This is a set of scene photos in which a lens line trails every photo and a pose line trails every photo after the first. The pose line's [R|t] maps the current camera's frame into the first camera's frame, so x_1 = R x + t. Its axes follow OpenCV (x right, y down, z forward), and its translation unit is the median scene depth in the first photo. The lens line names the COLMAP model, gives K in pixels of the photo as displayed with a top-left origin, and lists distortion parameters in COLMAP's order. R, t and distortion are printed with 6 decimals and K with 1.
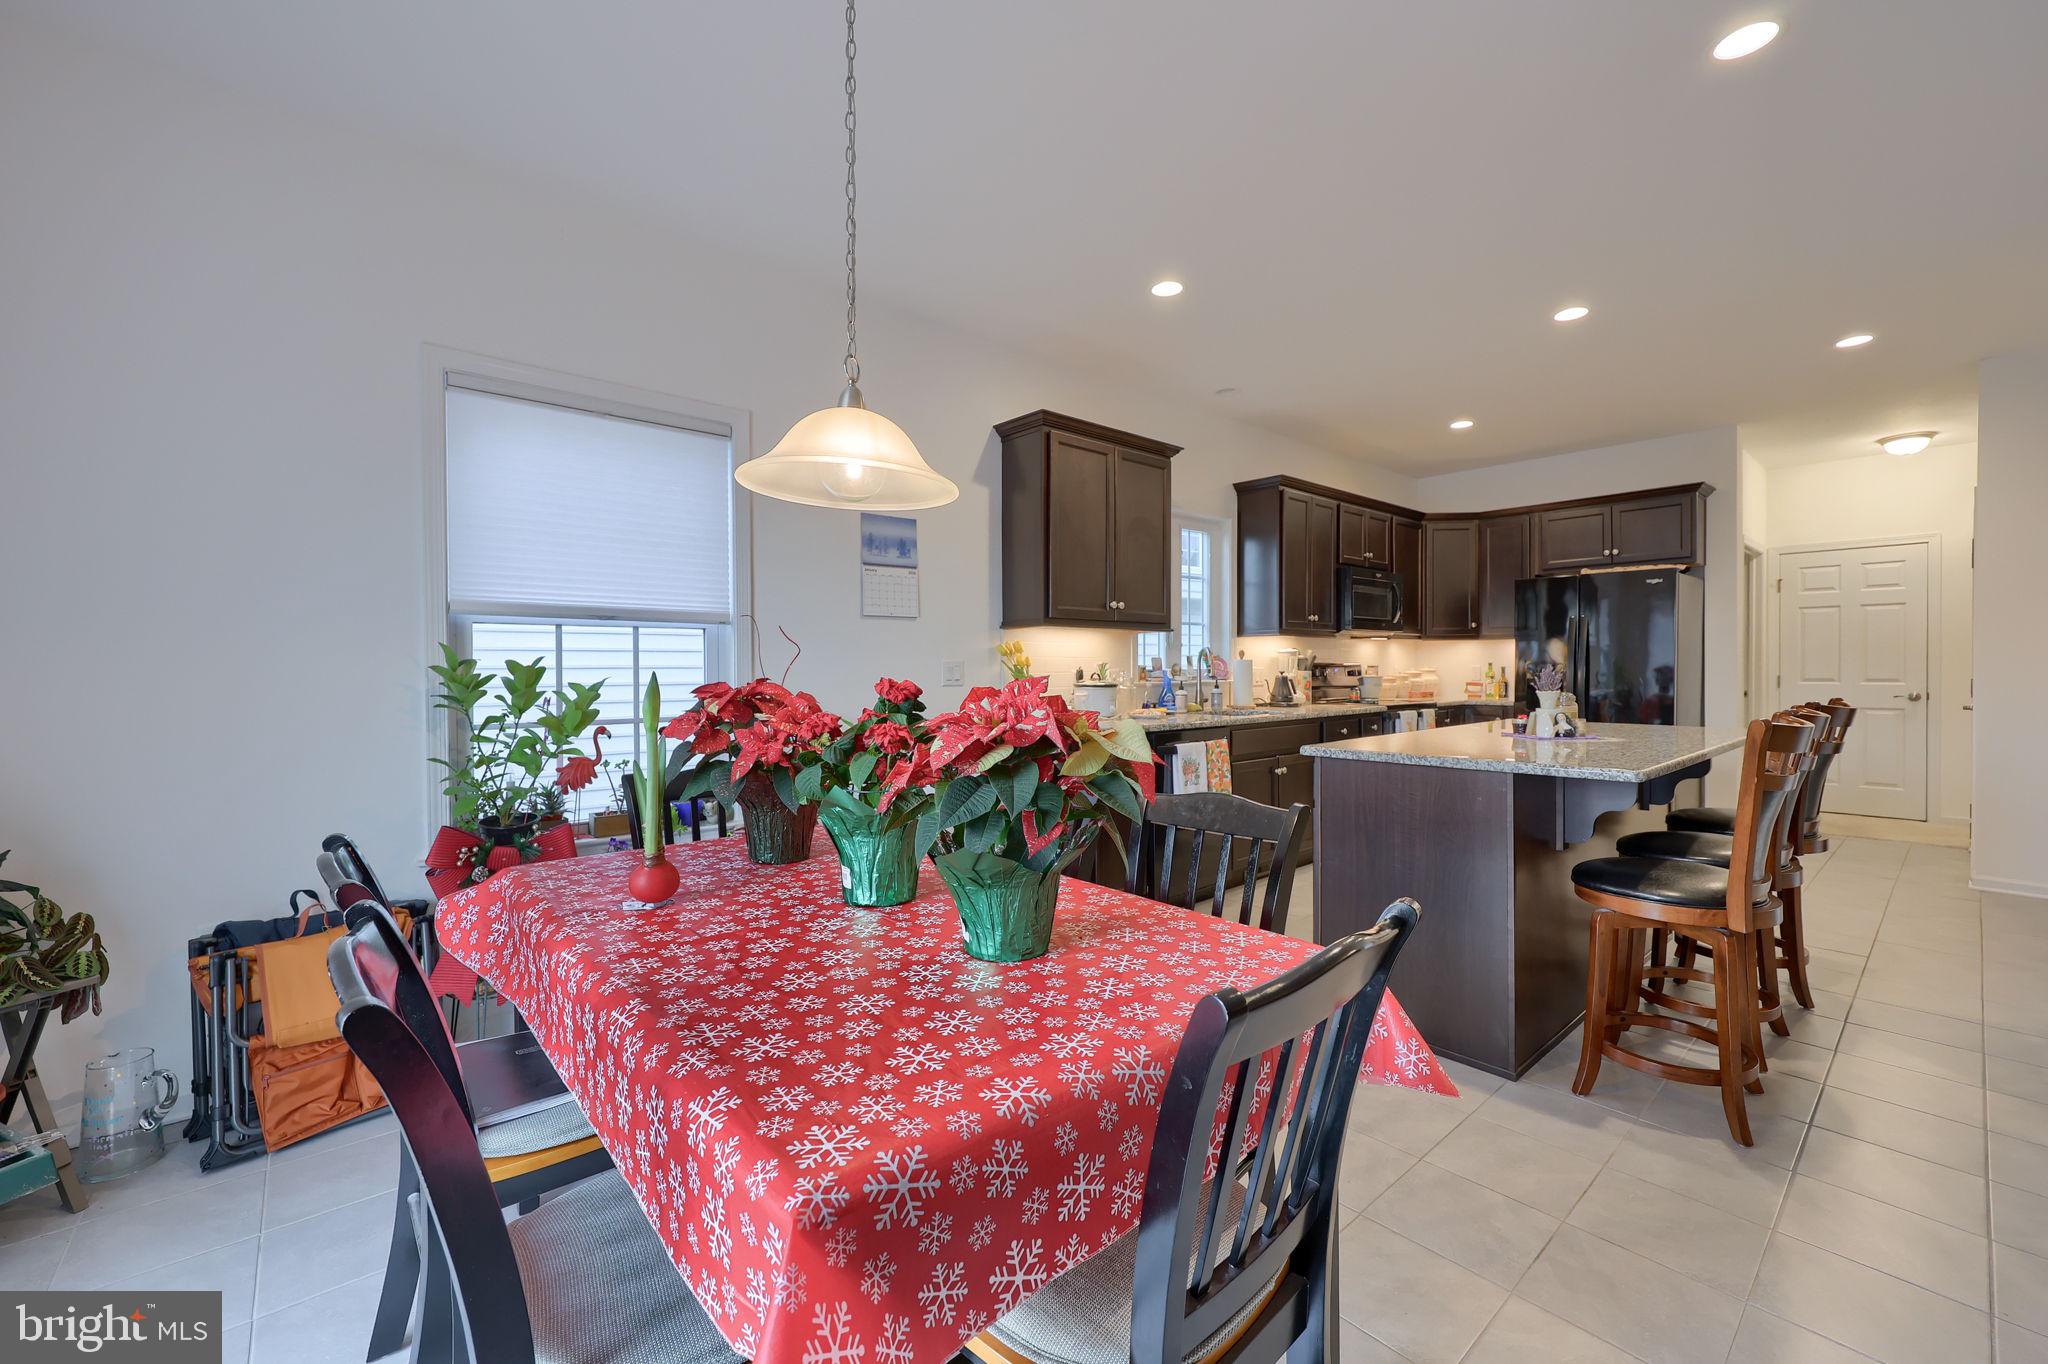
lens RADIAL K [[825.5, 0, 1024.4], [0, 825.5, 677.6], [0, 0, 1]] dist [0.001177, 0.000202]
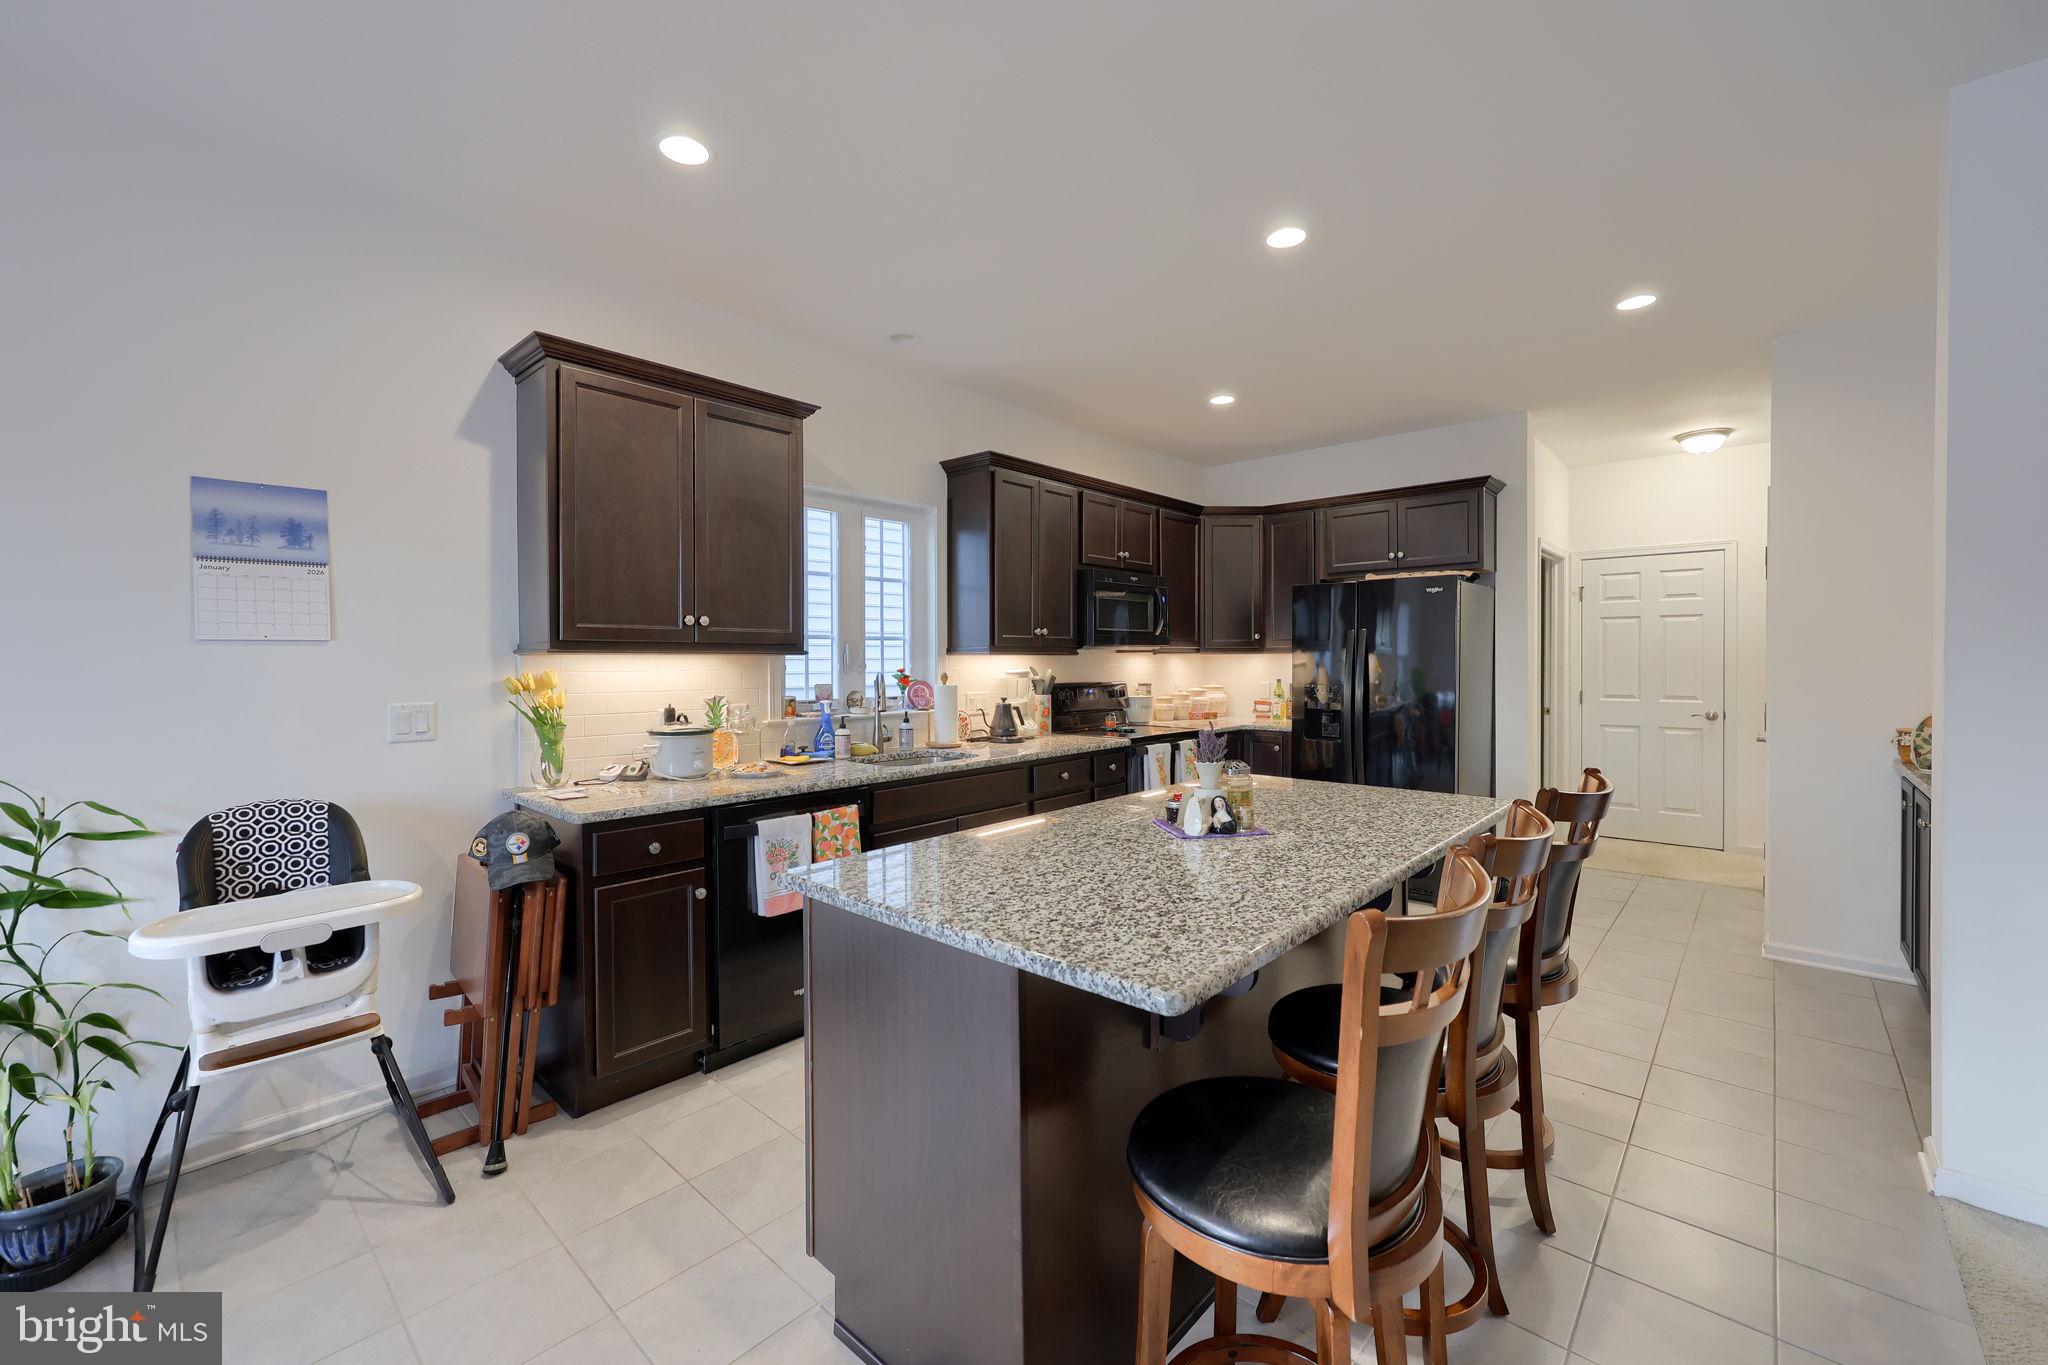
lens RADIAL K [[827.1, 0, 1021.1], [0, 827.1, 669.2], [0, 0, 1]] dist [-0.000174, -0.000312]
pose [[0.993092, -0.001147, 0.117335, 0.233692], [0.001314, 0.999998, -0.001344, -0.034059], [-0.117333, 0.001489, 0.993091, 0.199866]]
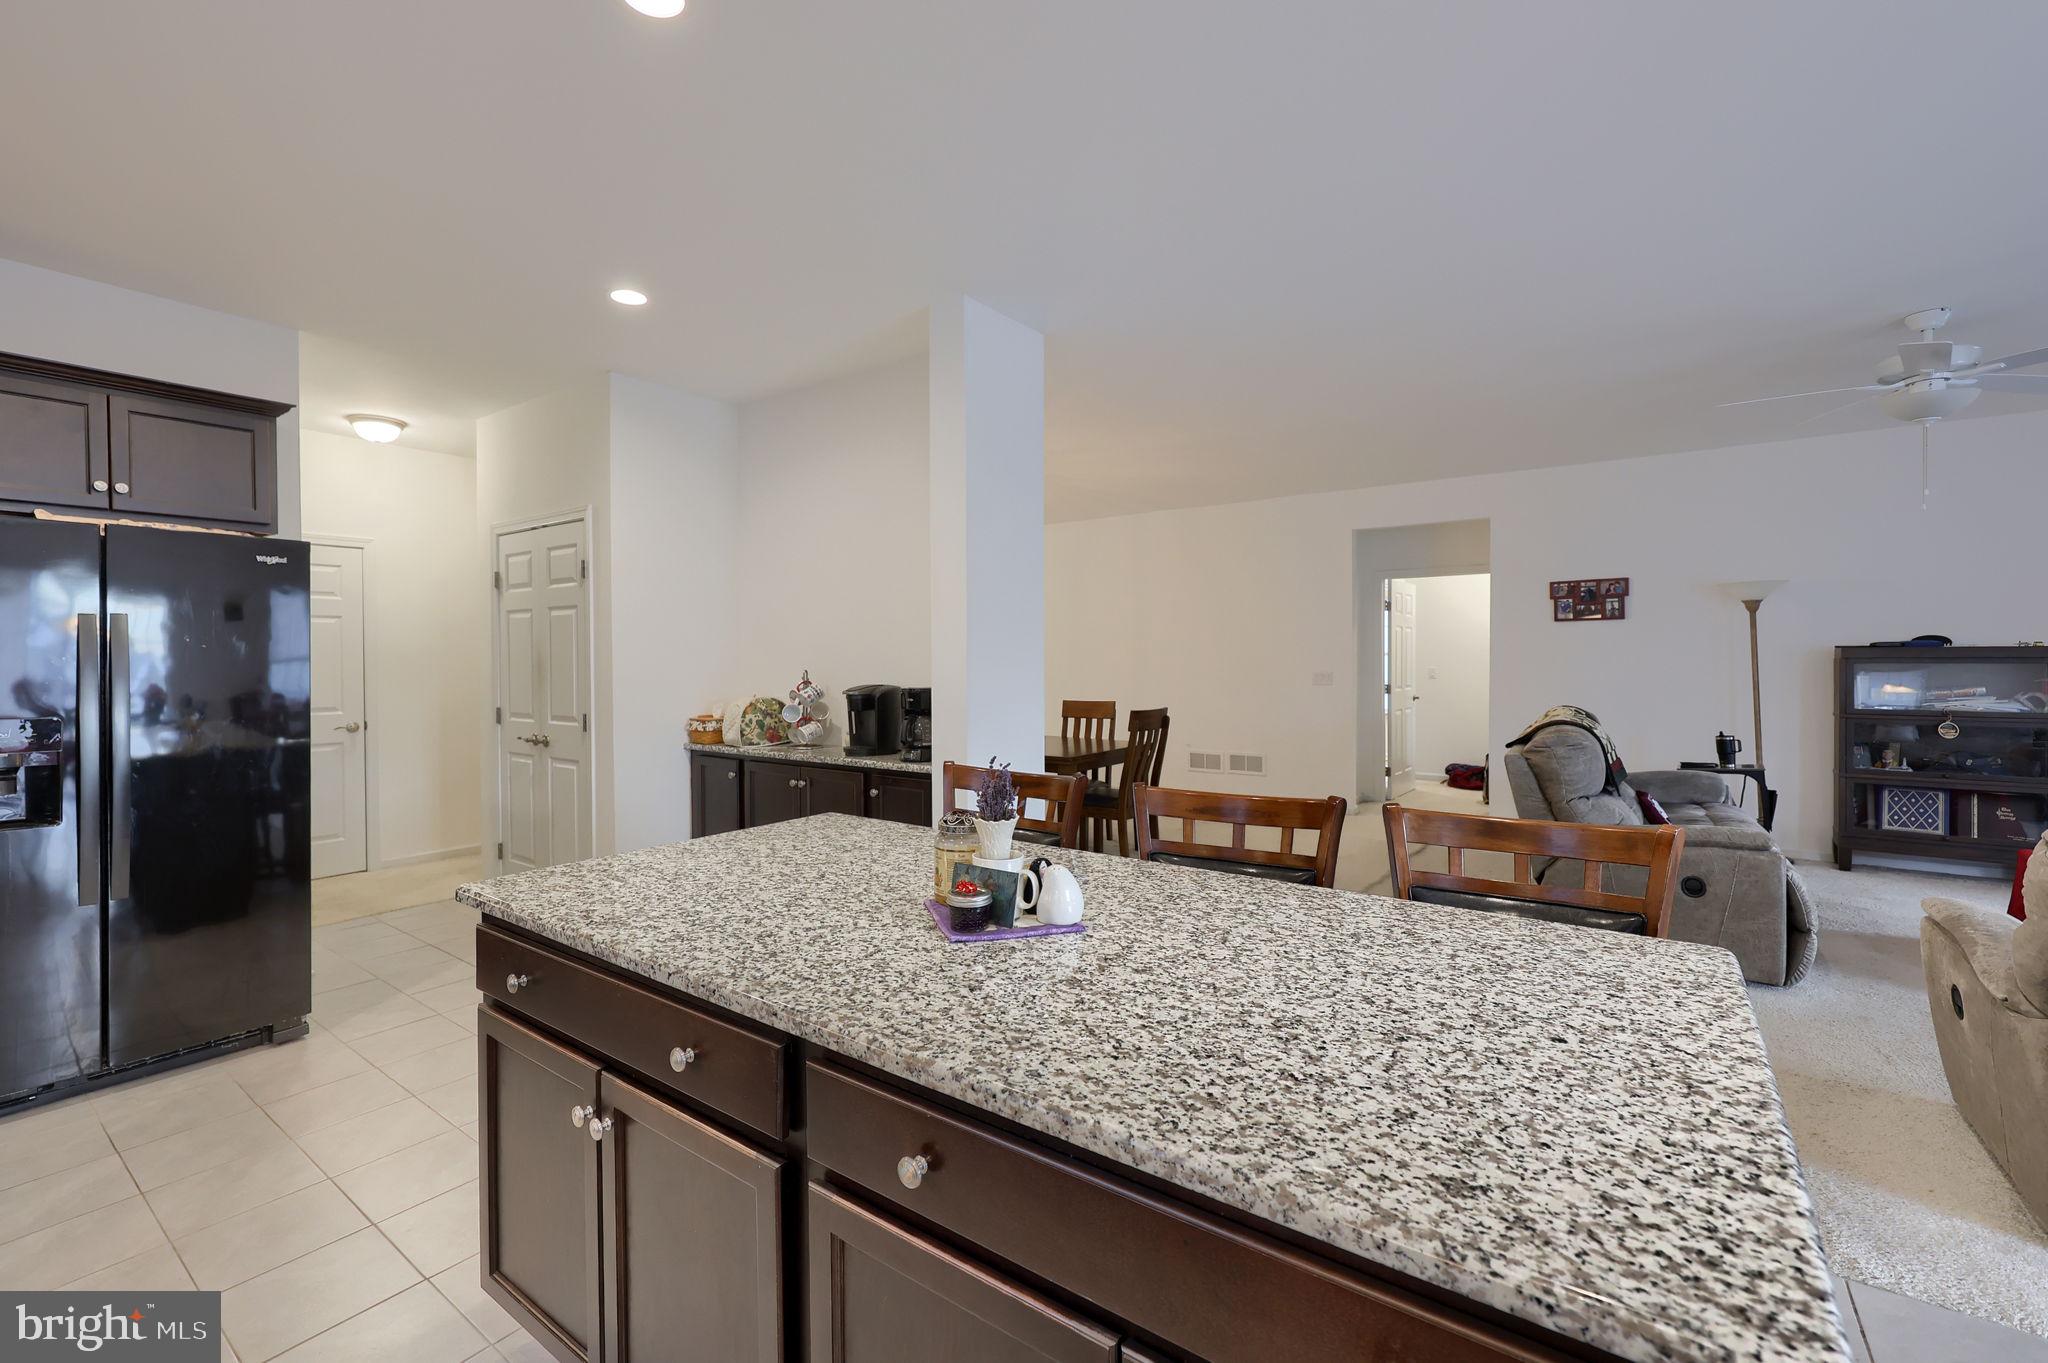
lens RADIAL K [[842.8, 0, 996.2], [0, 842.8, 672.1], [0, 0, 1]] dist [0.007332, -0.000197]
pose [[-0.211292, -0.009234, 0.977379, 0.099555], [0.017857, 0.999752, 0.013305, -0.040826], [-0.977260, 0.020264, -0.211075, 0.661098]]
